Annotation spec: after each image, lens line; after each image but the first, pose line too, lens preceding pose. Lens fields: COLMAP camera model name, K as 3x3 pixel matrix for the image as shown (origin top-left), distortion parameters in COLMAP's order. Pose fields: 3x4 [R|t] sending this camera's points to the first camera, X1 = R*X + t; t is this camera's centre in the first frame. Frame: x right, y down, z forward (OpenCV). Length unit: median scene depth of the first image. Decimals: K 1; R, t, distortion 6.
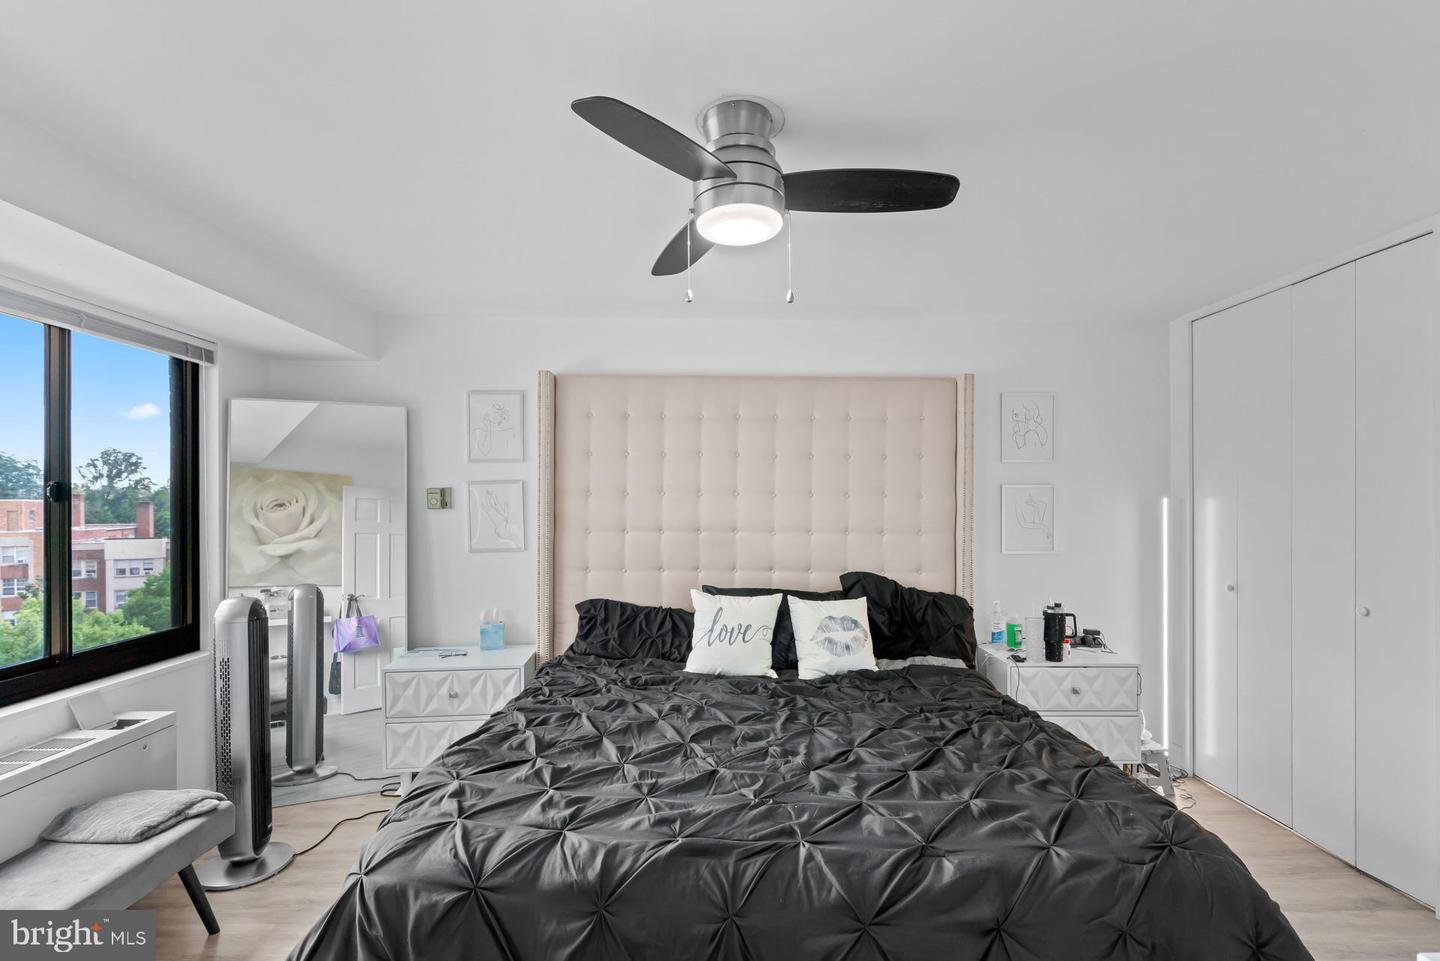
lens RADIAL K [[661.8, 0, 718.8], [0, 661.8, 505.5], [0, 0, 1]] dist [-0.005992, 0.000615]
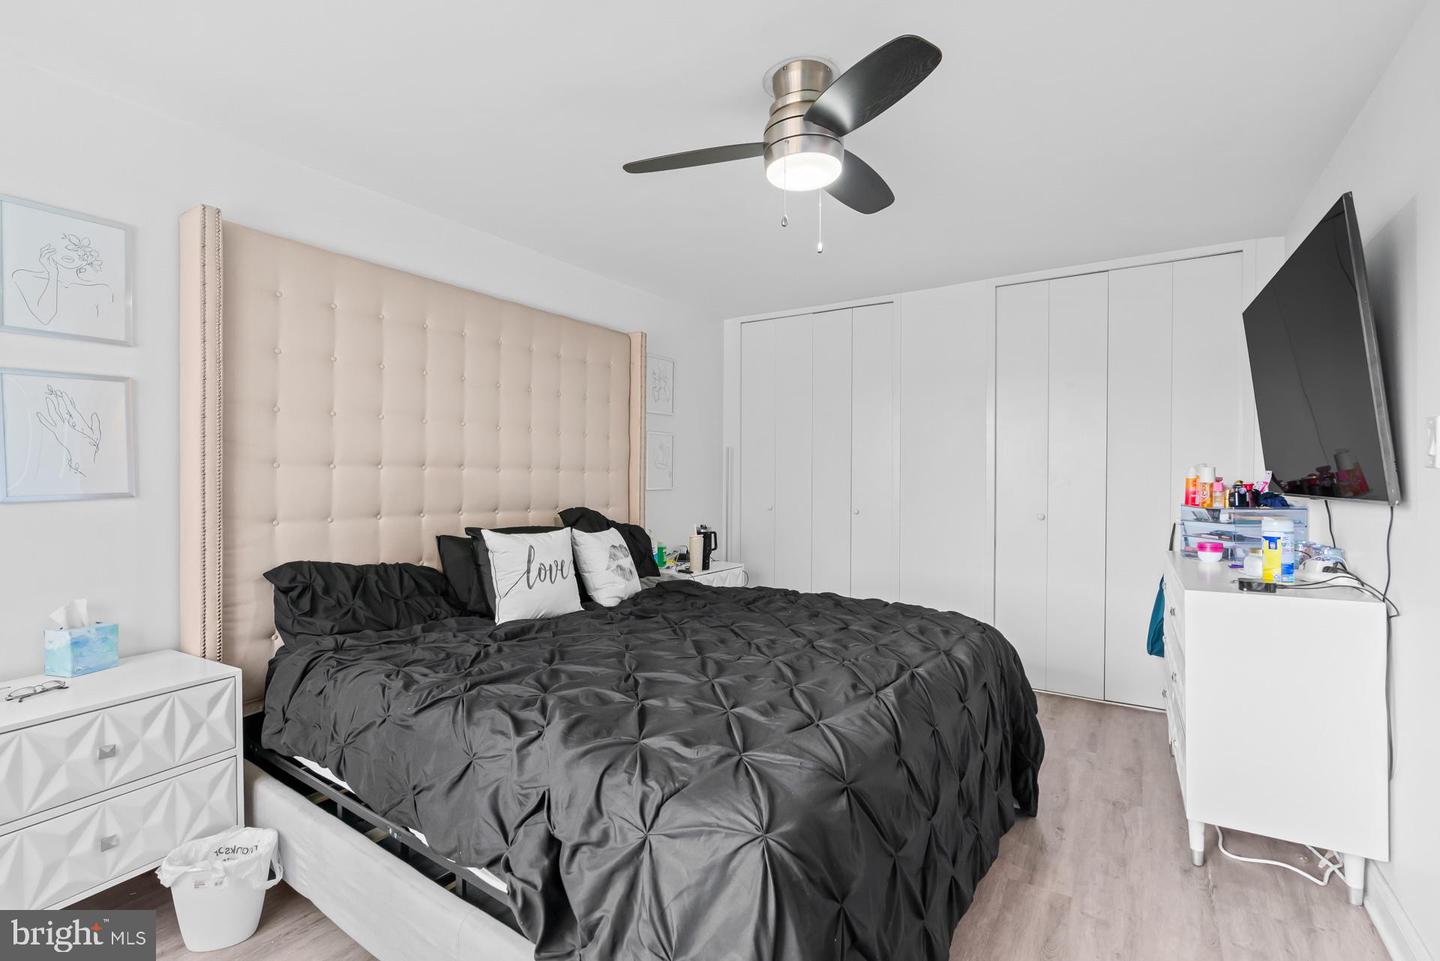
lens RADIAL K [[661.8, 0, 720.0], [0, 661.8, 479.6], [0, 0, 1]] dist [-0.005992, 0.000615]
pose [[0.560430, -0.004828, 0.828188, -0.508725], [-0.002710, 0.999967, 0.007663, 0.048507], [-0.828197, -0.006539, 0.560398, 0.242953]]
